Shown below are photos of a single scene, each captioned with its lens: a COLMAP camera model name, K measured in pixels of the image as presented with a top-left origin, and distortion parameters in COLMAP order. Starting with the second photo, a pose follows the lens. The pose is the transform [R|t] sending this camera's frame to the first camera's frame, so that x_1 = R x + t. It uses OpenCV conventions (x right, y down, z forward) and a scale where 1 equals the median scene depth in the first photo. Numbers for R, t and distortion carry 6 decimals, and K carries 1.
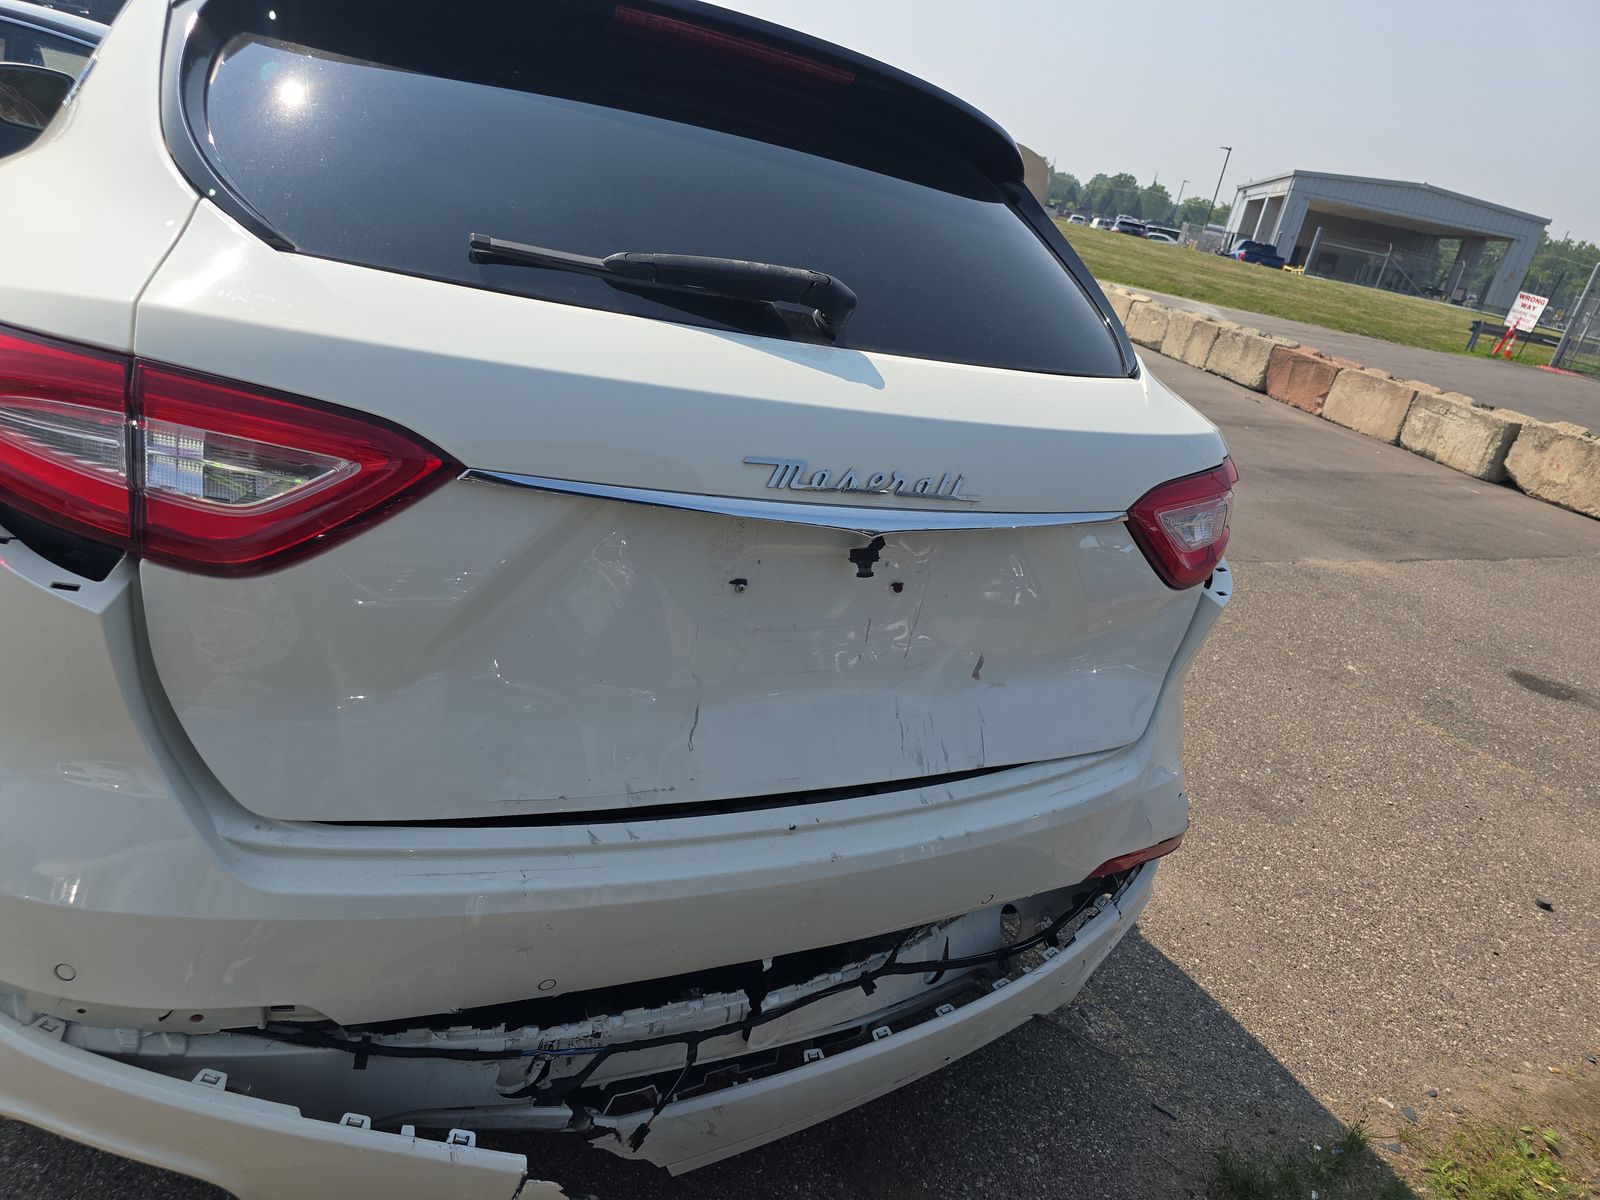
lens RADIAL K [[1076.1, 0, 800.0], [0, 1076.1, 600.0], [0, 0, 1]] dist [0.030845, -0.030107]
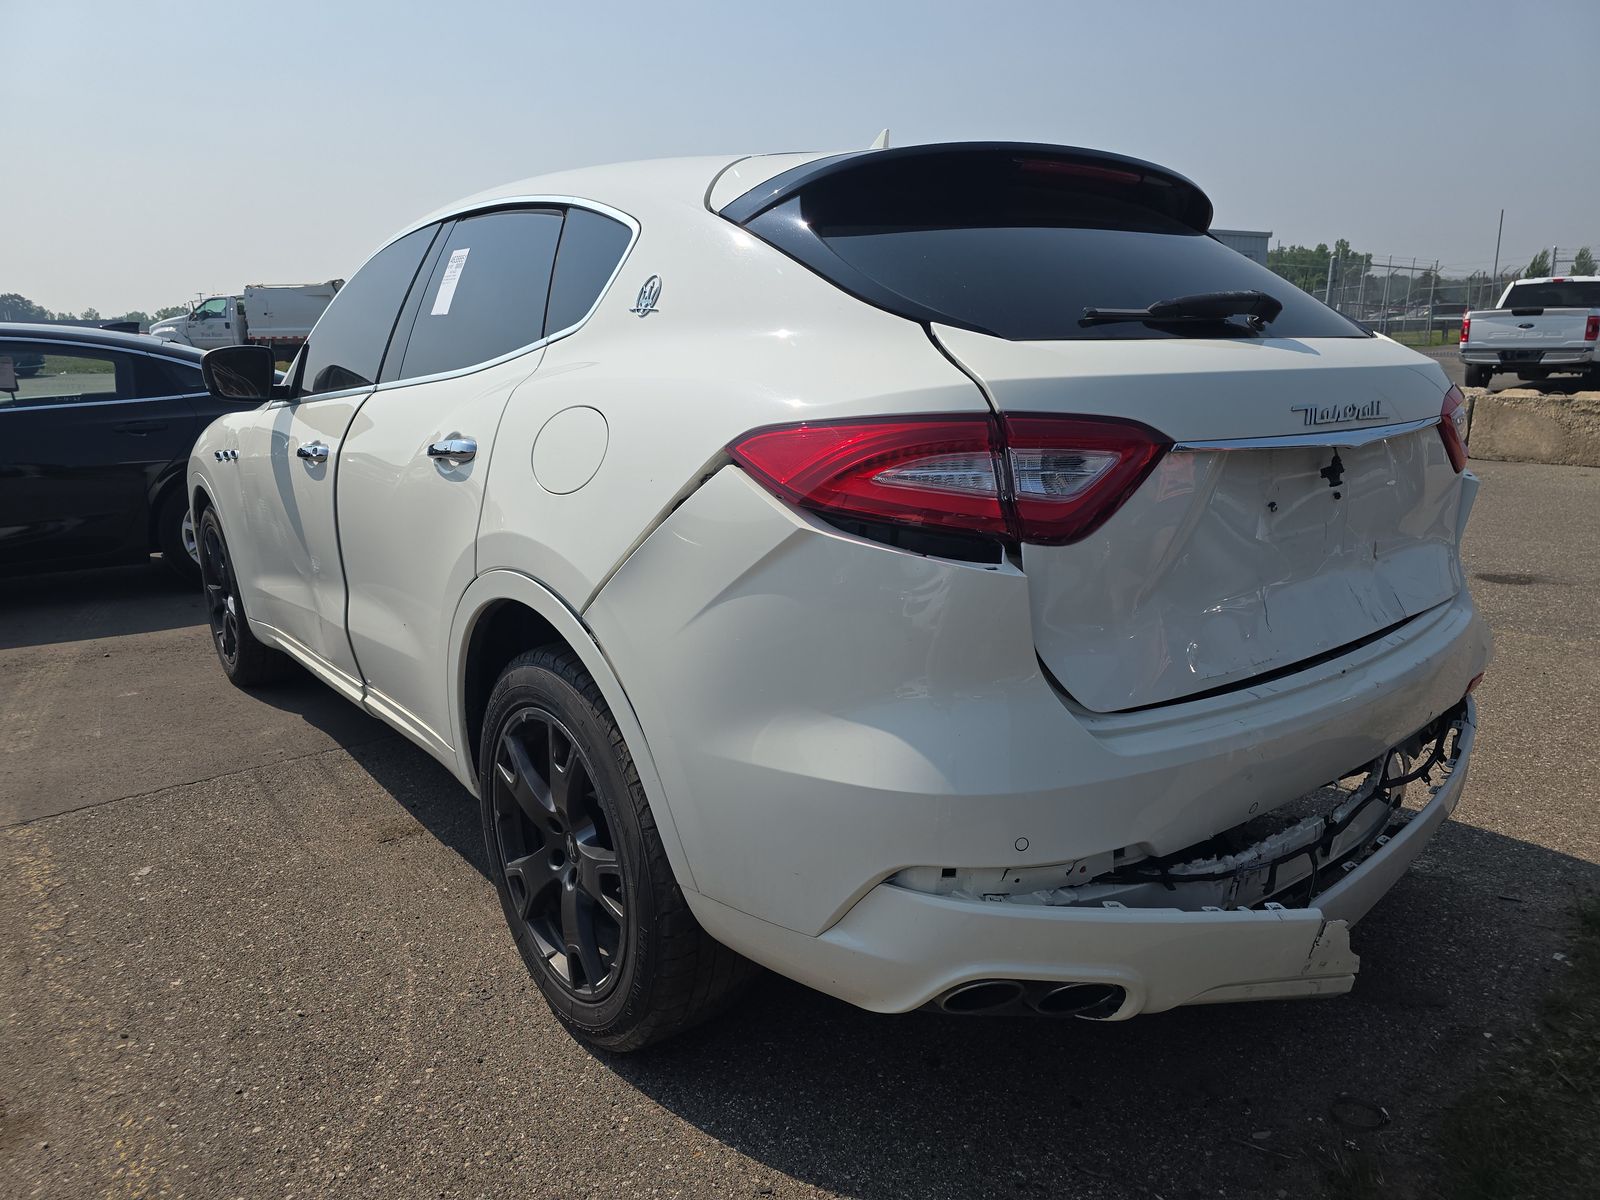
lens RADIAL K [[1076.1, 0, 800.0], [0, 1076.1, 600.0], [0, 0, 1]] dist [0.030845, -0.030107]
pose [[0.958912, -0.251754, 0.130798, -0.872862], [0.265872, 0.958311, -0.104656, 0.087976], [-0.098998, 0.135132, 0.985870, -0.333210]]
